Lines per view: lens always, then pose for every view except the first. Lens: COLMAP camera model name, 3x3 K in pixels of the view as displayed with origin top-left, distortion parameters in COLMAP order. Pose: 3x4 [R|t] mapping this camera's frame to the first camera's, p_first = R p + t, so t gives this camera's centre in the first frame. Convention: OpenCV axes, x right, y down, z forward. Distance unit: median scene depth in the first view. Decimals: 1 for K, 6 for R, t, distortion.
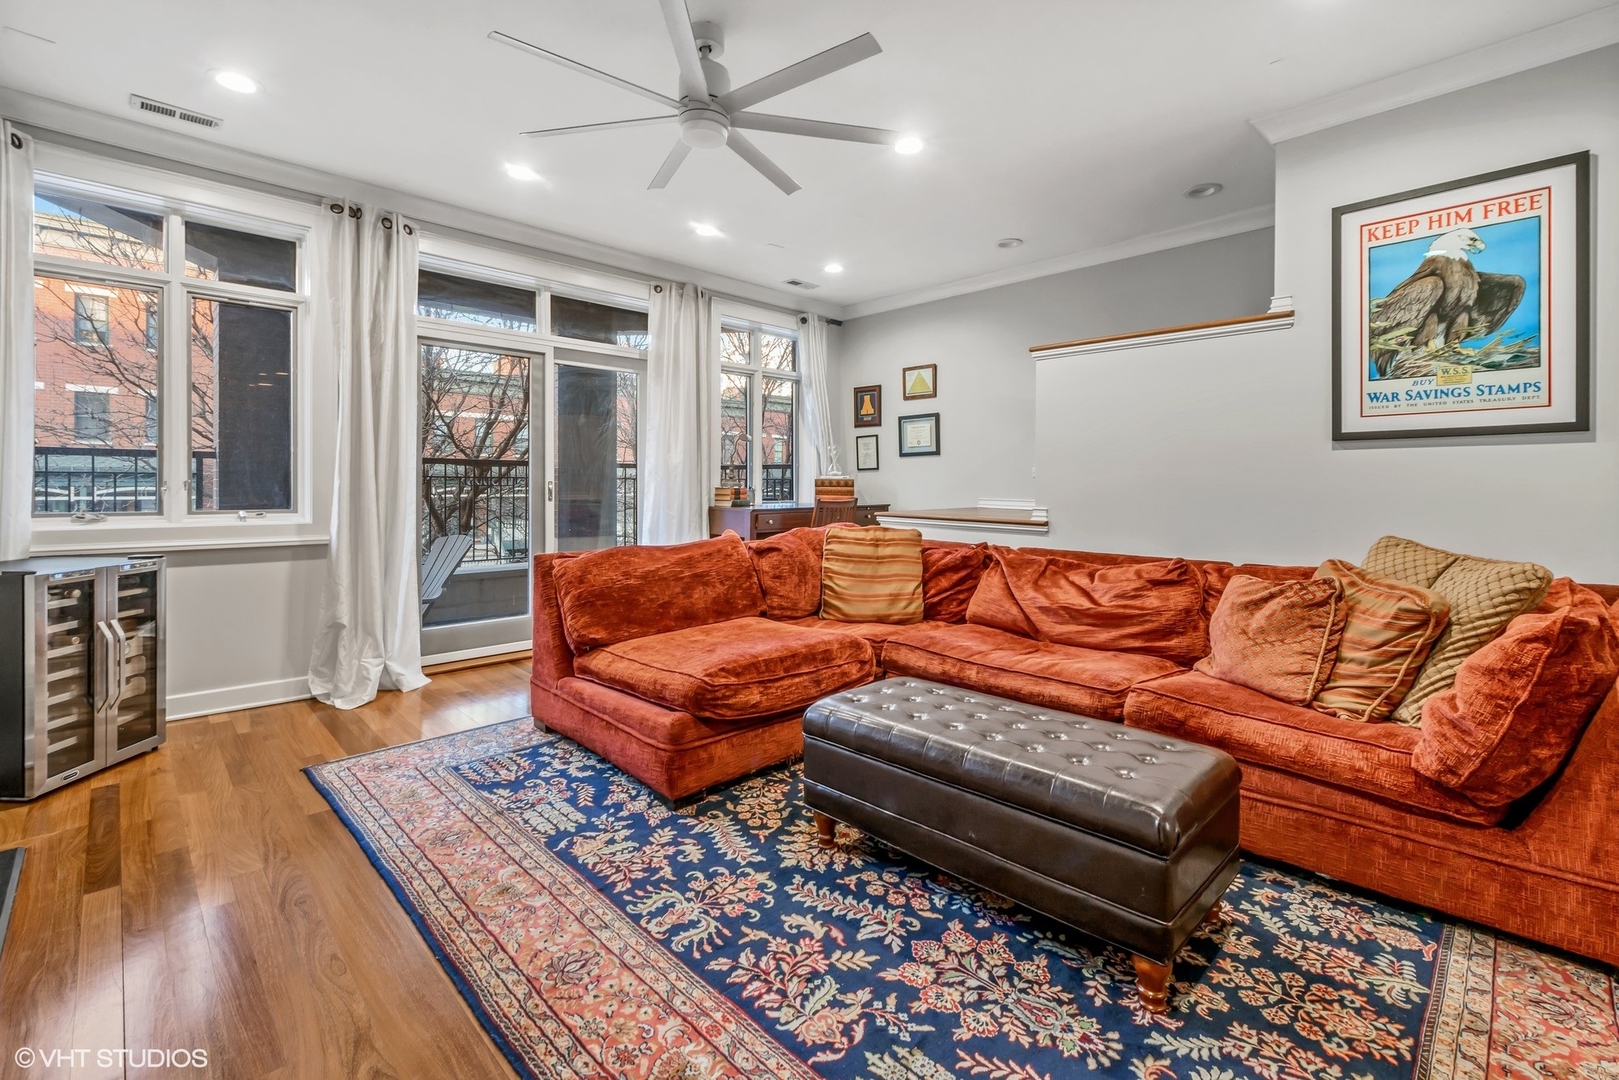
lens RADIAL K [[719.4, 0, 787.0], [0, 719.4, 487.2], [0, 0, 1]] dist [0.008807, -0.001497]
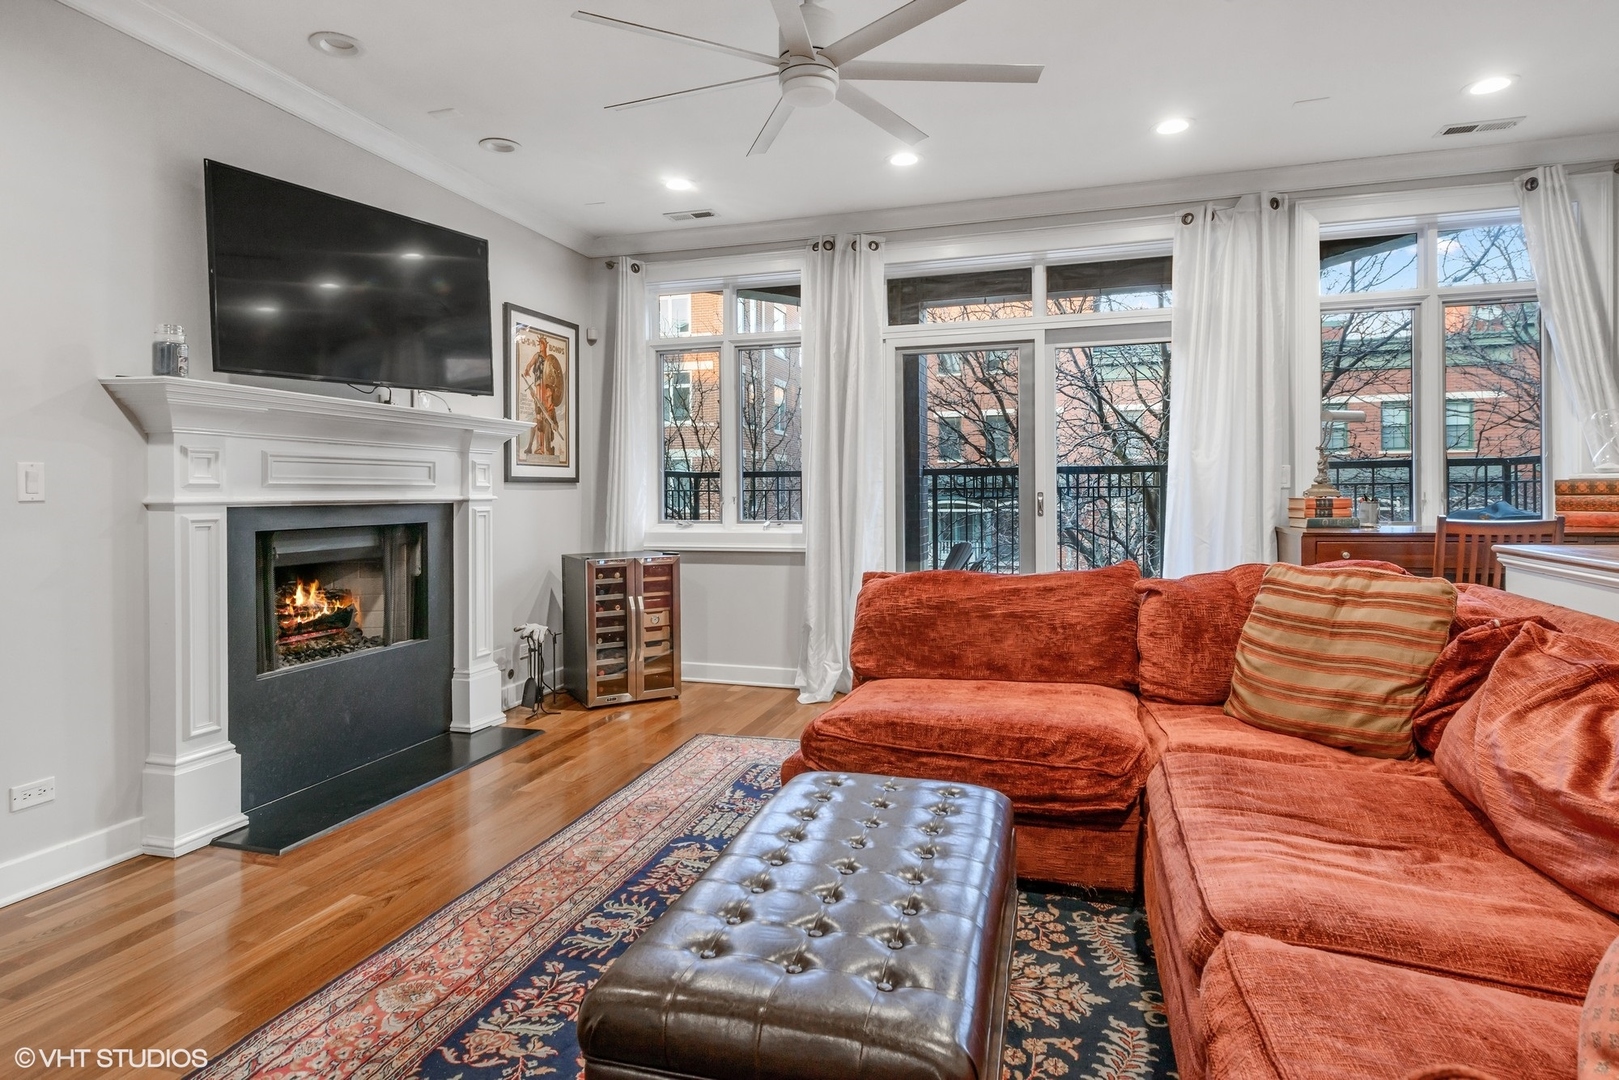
lens RADIAL K [[889.8, 0, 785.4], [0, 889.8, 500.8], [0, 0, 1]] dist [0.015184, -0.002276]
pose [[0.487574, -0.004371, -0.873071, 0.888500], [0.005998, 0.999981, -0.001657, 0.002687], [0.873061, -0.004428, 0.487591, 0.505073]]
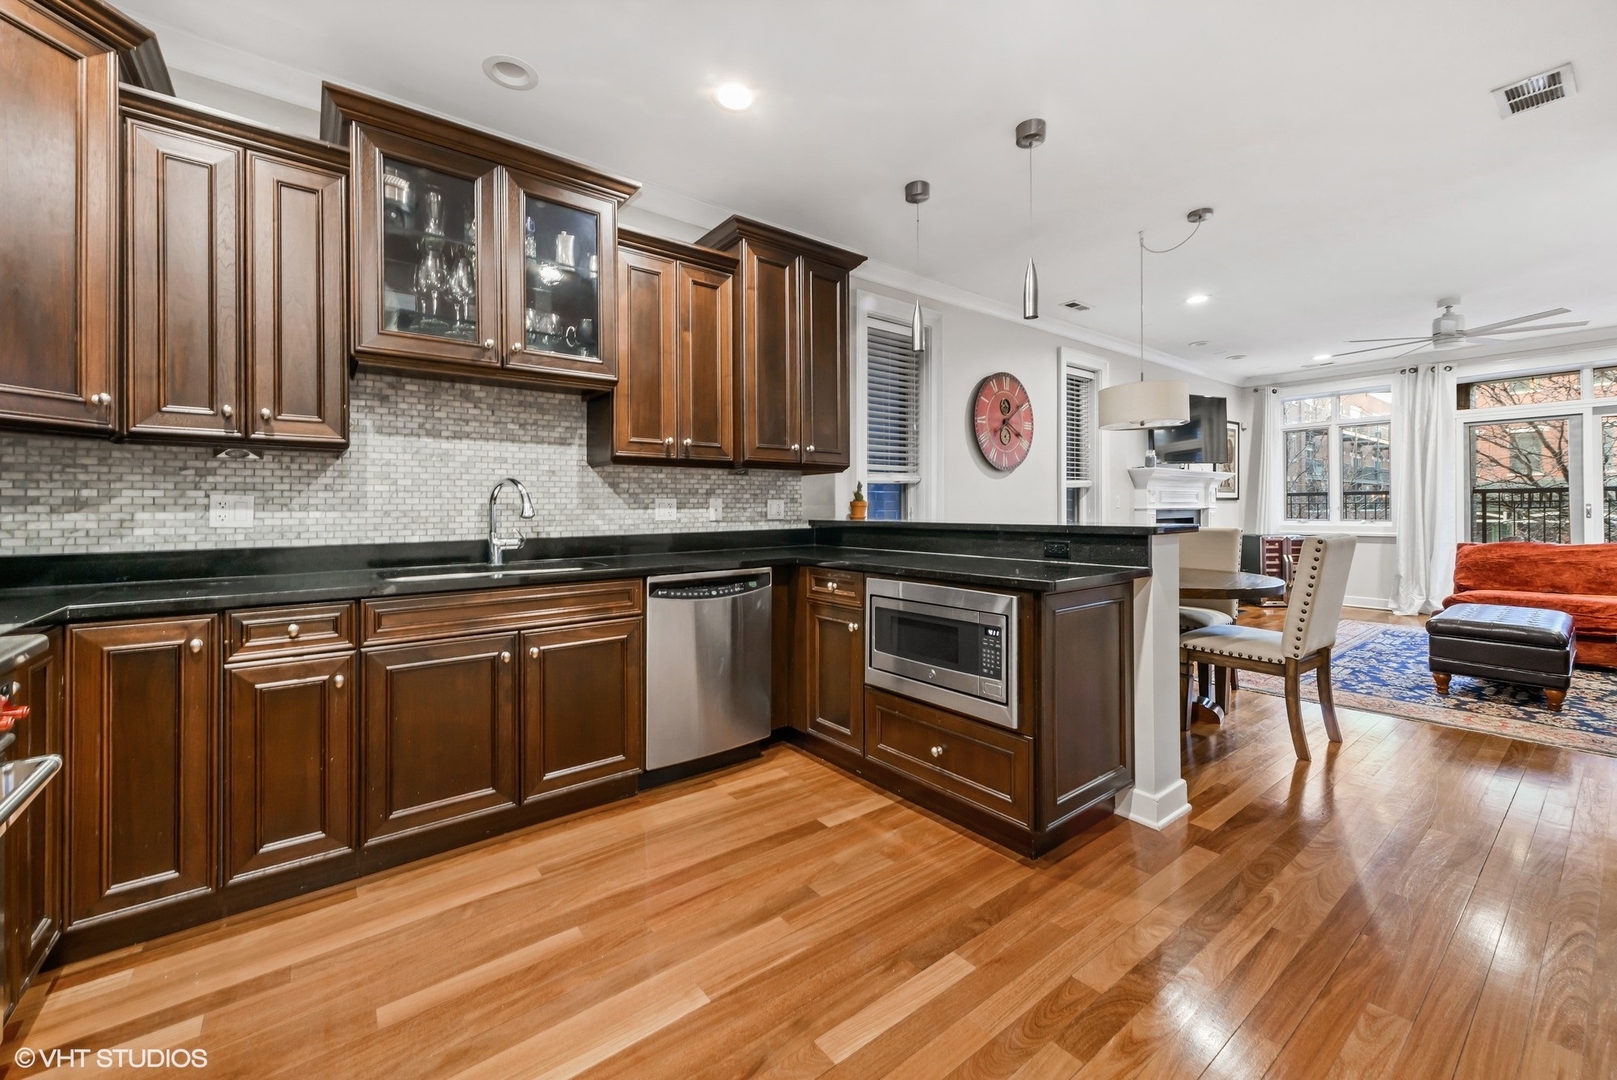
lens RADIAL K [[632.1, 0, 789.3], [0, 632.1, 509.7], [0, 0, 1]] dist [-0.002644, -0.001157]
pose [[-0.114592, -0.005923, -0.993395, 2.232378], [0.000878, 0.999981, -0.006063, 0.017535], [0.993412, -0.001567, -0.114585, -0.860056]]
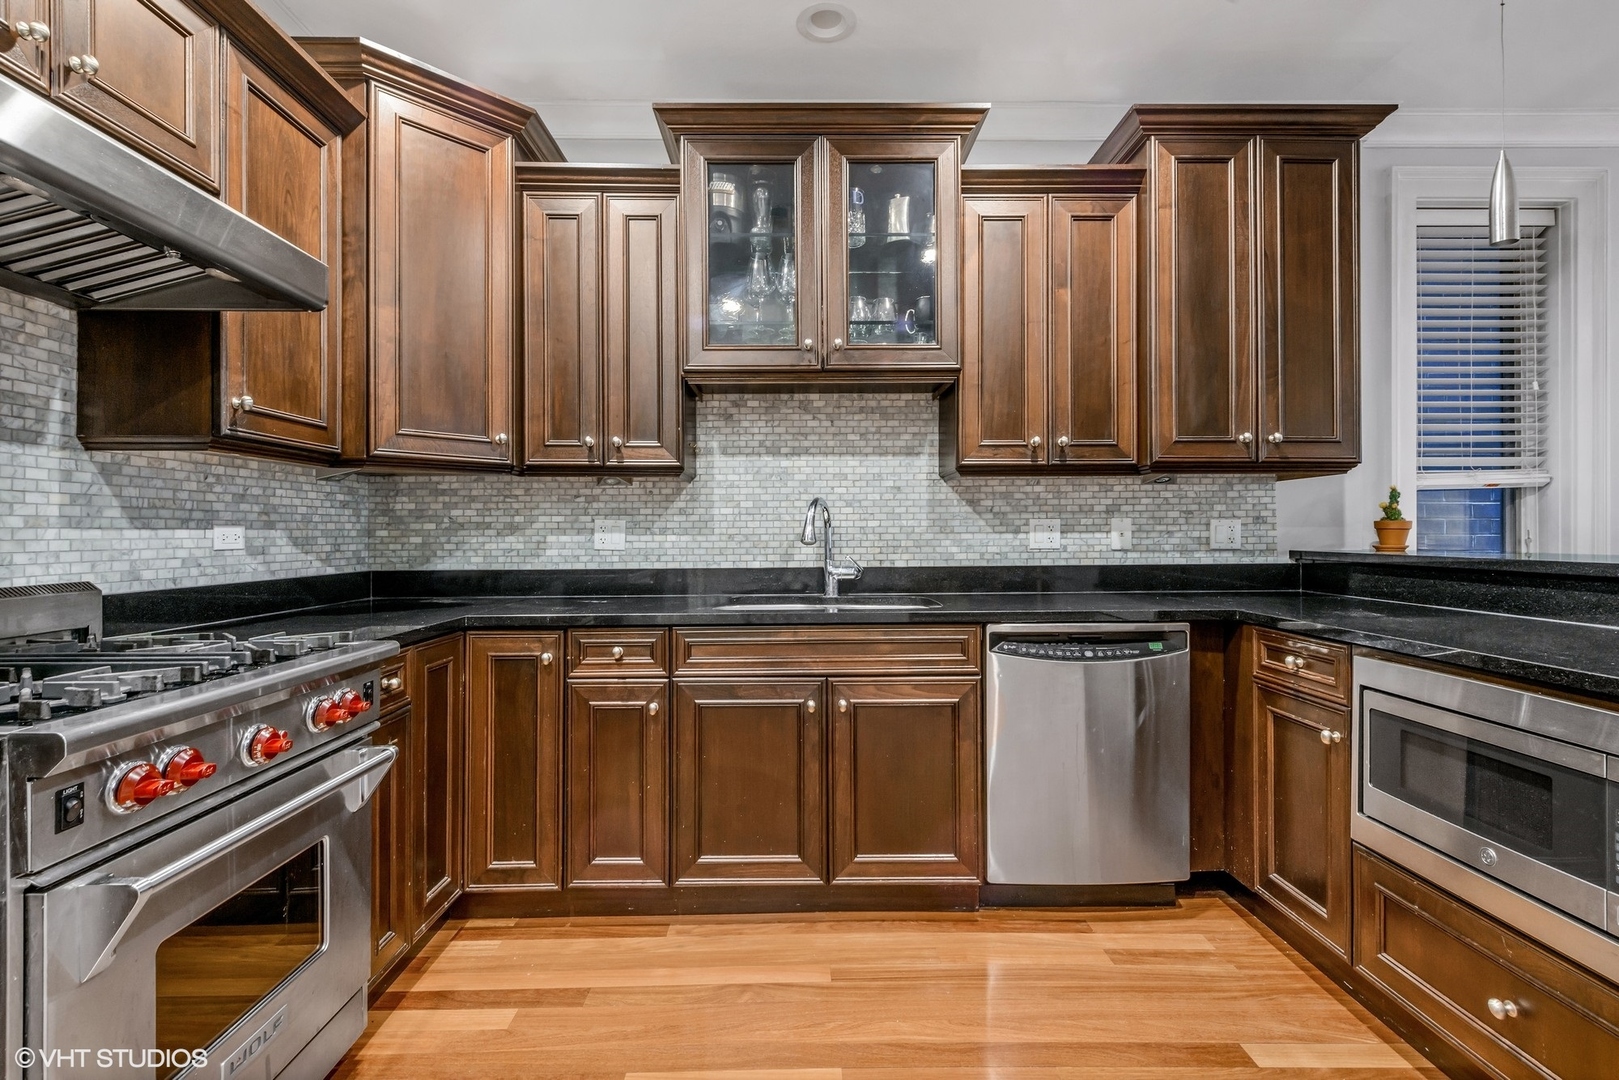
lens RADIAL K [[742.6, 0, 803.6], [0, 742.6, 529.6], [0, 0, 1]] dist [0.005769, -0.004800]
pose [[-0.682651, -0.008080, -0.730700, 2.038913], [-0.004590, 0.999967, -0.006770, 0.011665], [0.730730, -0.001268, -0.682665, -0.744474]]
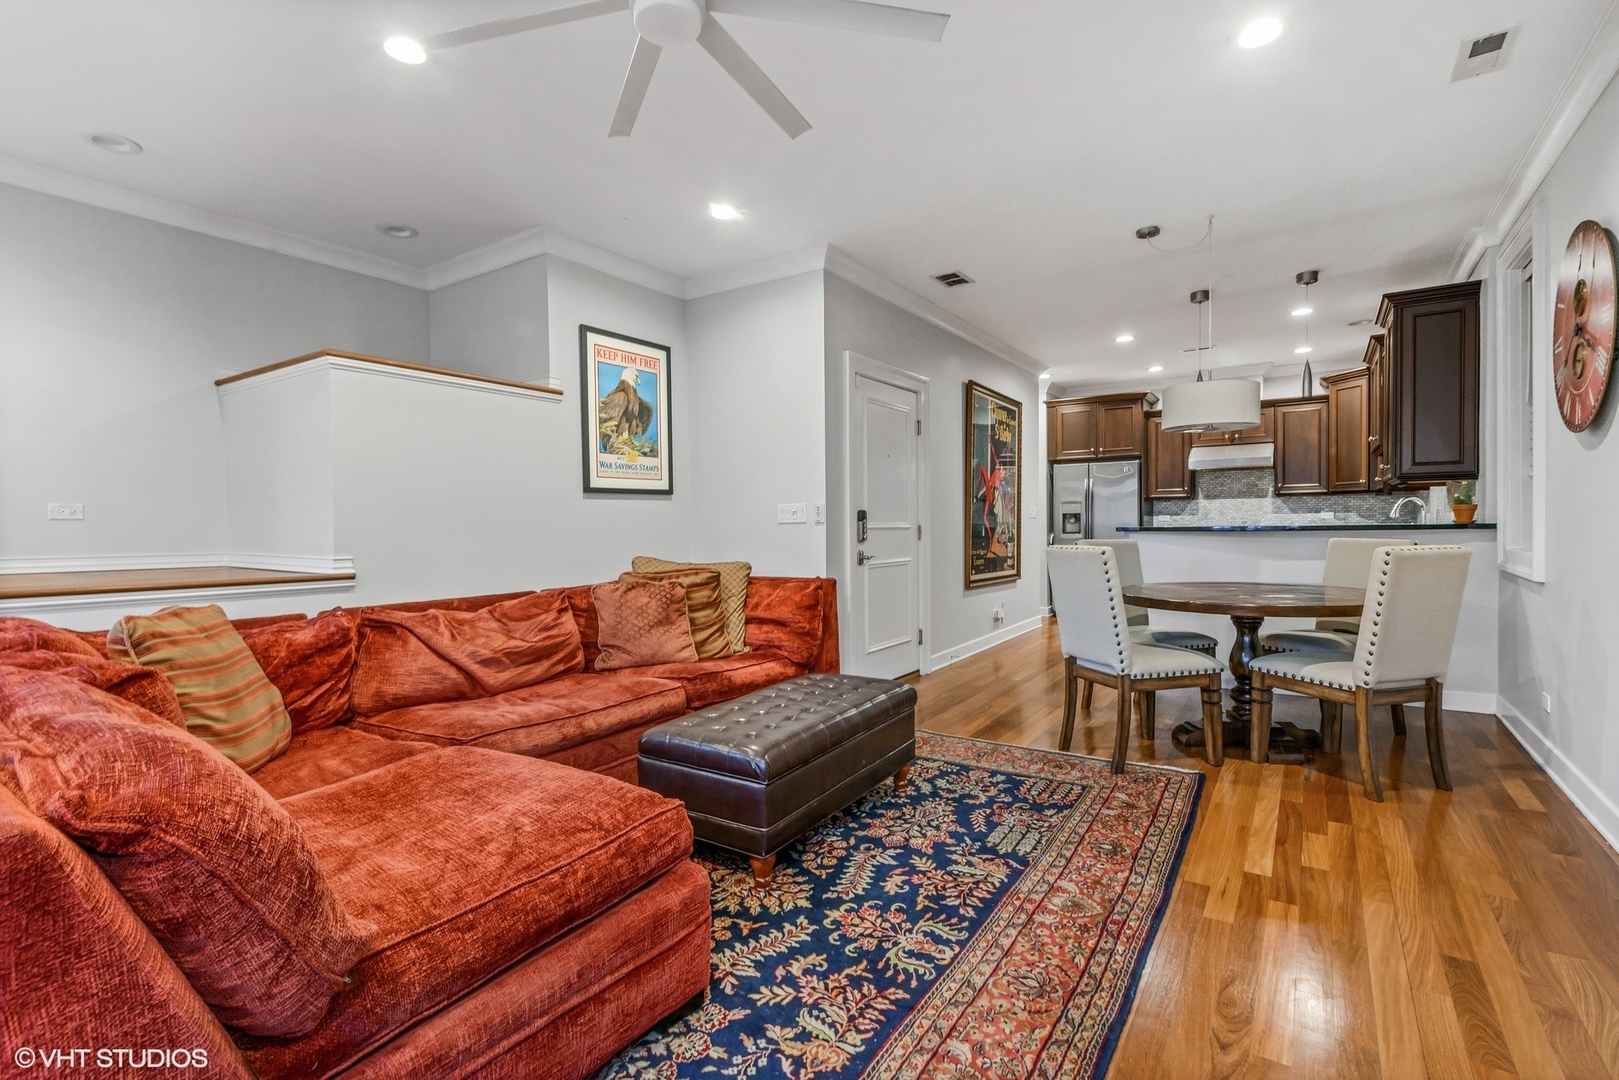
lens RADIAL K [[742.6, 0, 813.2], [0, 742.6, 540.1], [0, 0, 1]] dist [0.005769, -0.004800]
pose [[-0.225864, -0.024719, 0.973845, -0.941012], [0.017572, 0.999412, 0.029444, -0.009478], [-0.974000, 0.023763, -0.225297, 1.148932]]
